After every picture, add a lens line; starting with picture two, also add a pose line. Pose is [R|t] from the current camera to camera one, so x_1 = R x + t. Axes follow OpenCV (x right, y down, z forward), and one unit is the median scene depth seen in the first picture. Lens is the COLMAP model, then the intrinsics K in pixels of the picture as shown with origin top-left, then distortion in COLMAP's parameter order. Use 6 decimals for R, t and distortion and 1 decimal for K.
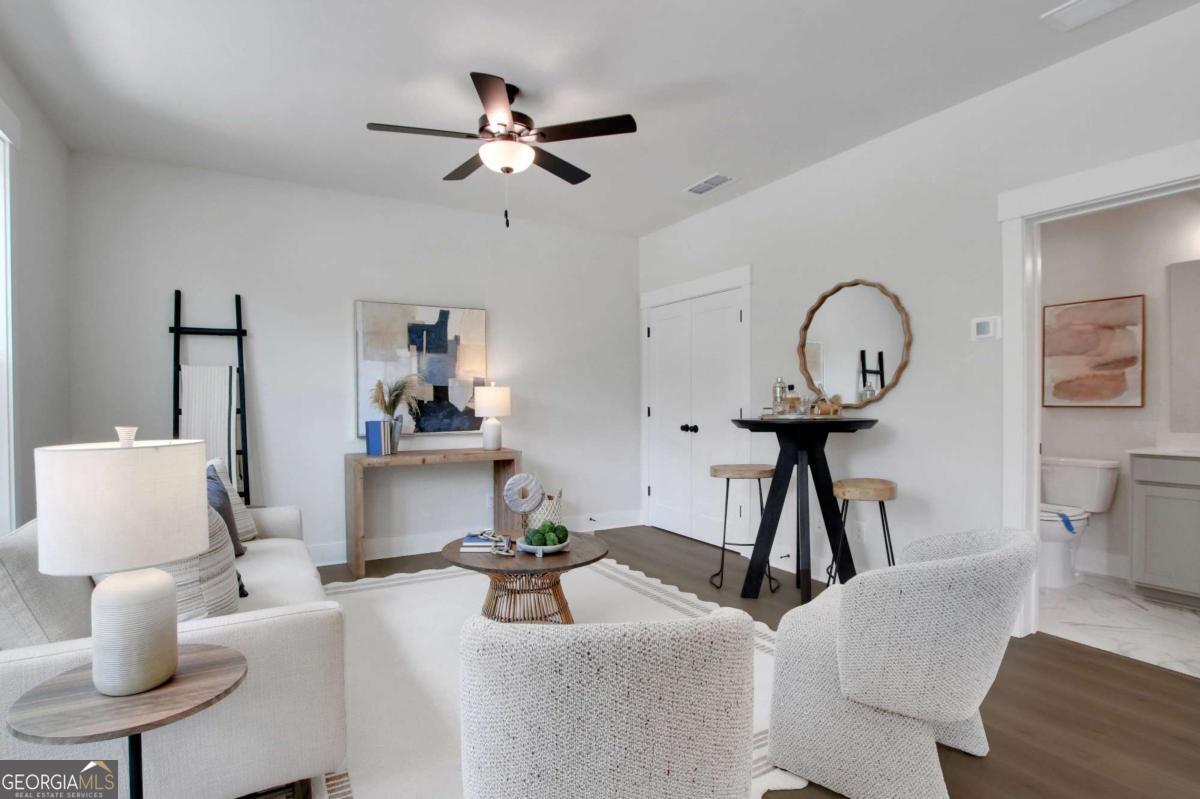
lens RADIAL K [[587.7, 0, 590.7], [0, 587.7, 403.6], [0, 0, 1]] dist [-0.032018, 0.001088]
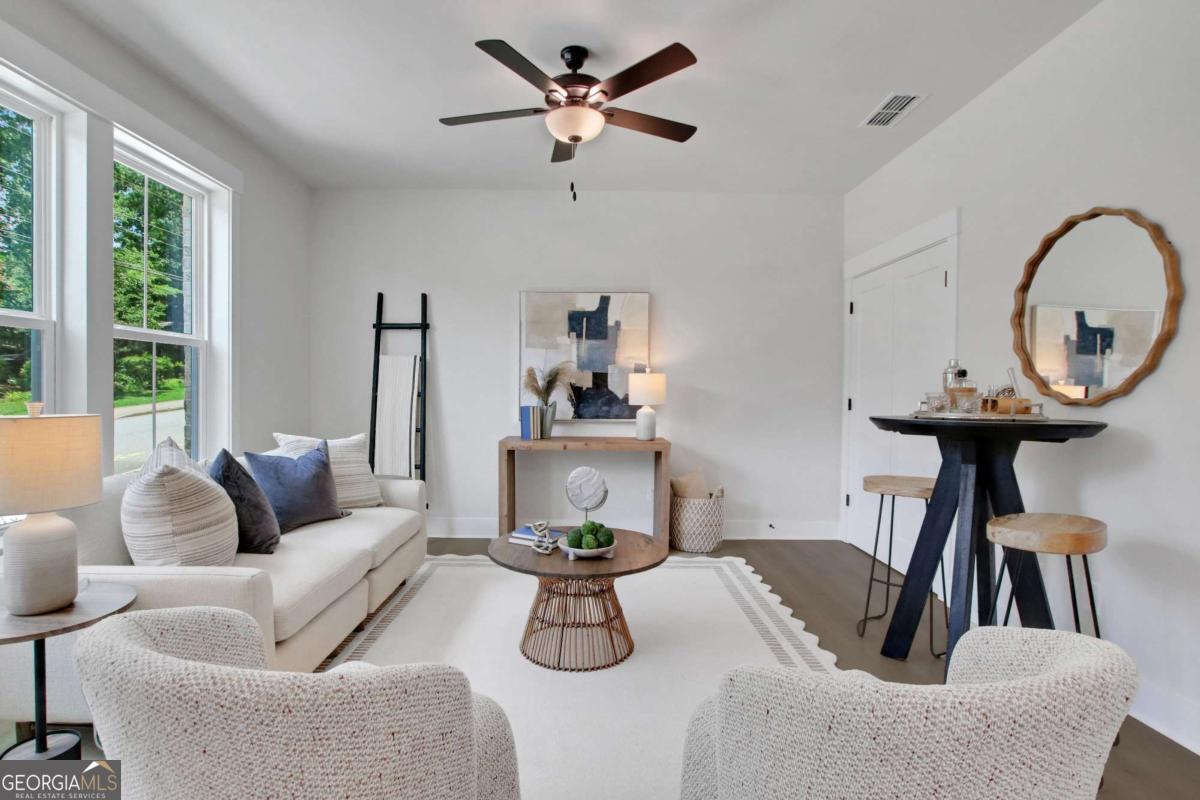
lens RADIAL K [[586.8, 0, 599.6], [0, 586.8, 395.7], [0, 0, 1]] dist [-0.029999, 0.000921]
pose [[0.871783, 0.017868, -0.489566, 0.265352], [-0.014997, 0.999840, 0.009787, -0.000968], [0.489662, -0.001190, 0.871912, 0.157859]]
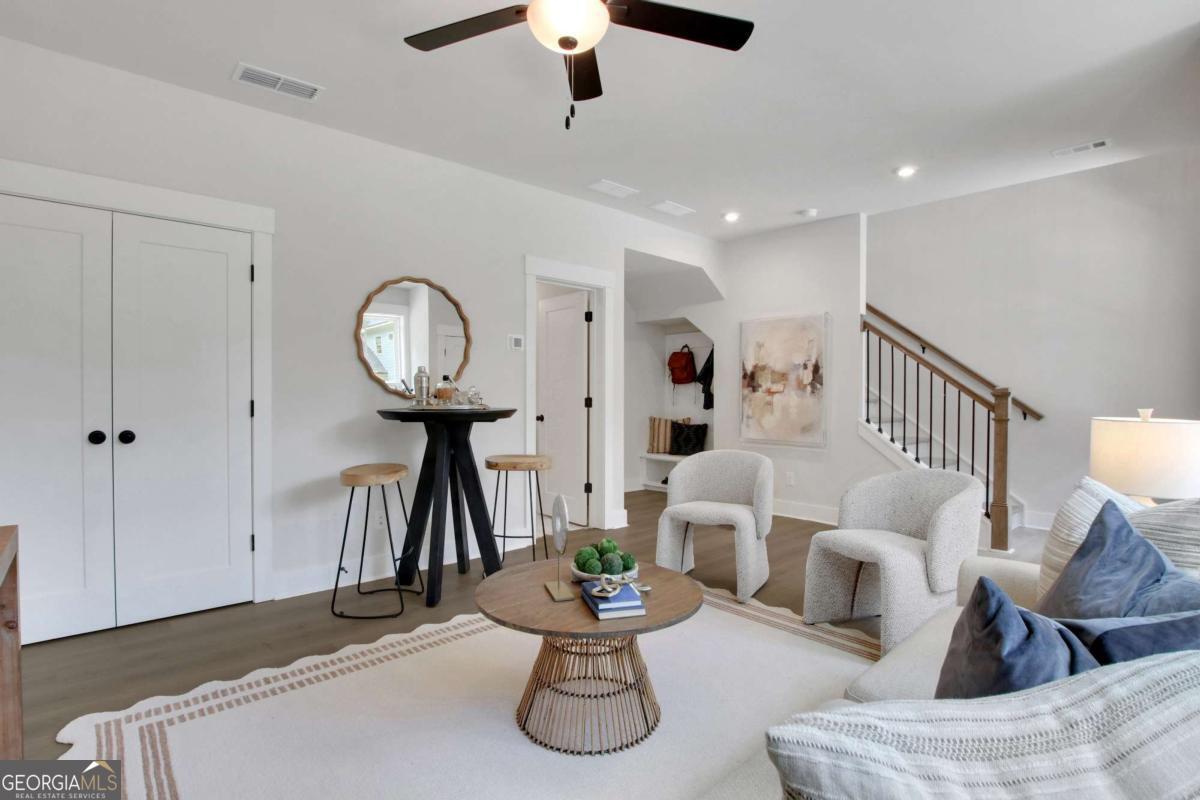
lens RADIAL K [[587.7, 0, 590.7], [0, 587.7, 404.1], [0, 0, 1]] dist [-0.032018, 0.001088]
pose [[-0.147764, -0.004041, 0.989014, -0.586686], [0.001703, 0.999989, 0.004341, 0.010806], [-0.989021, 0.002326, -0.147756, 0.786013]]
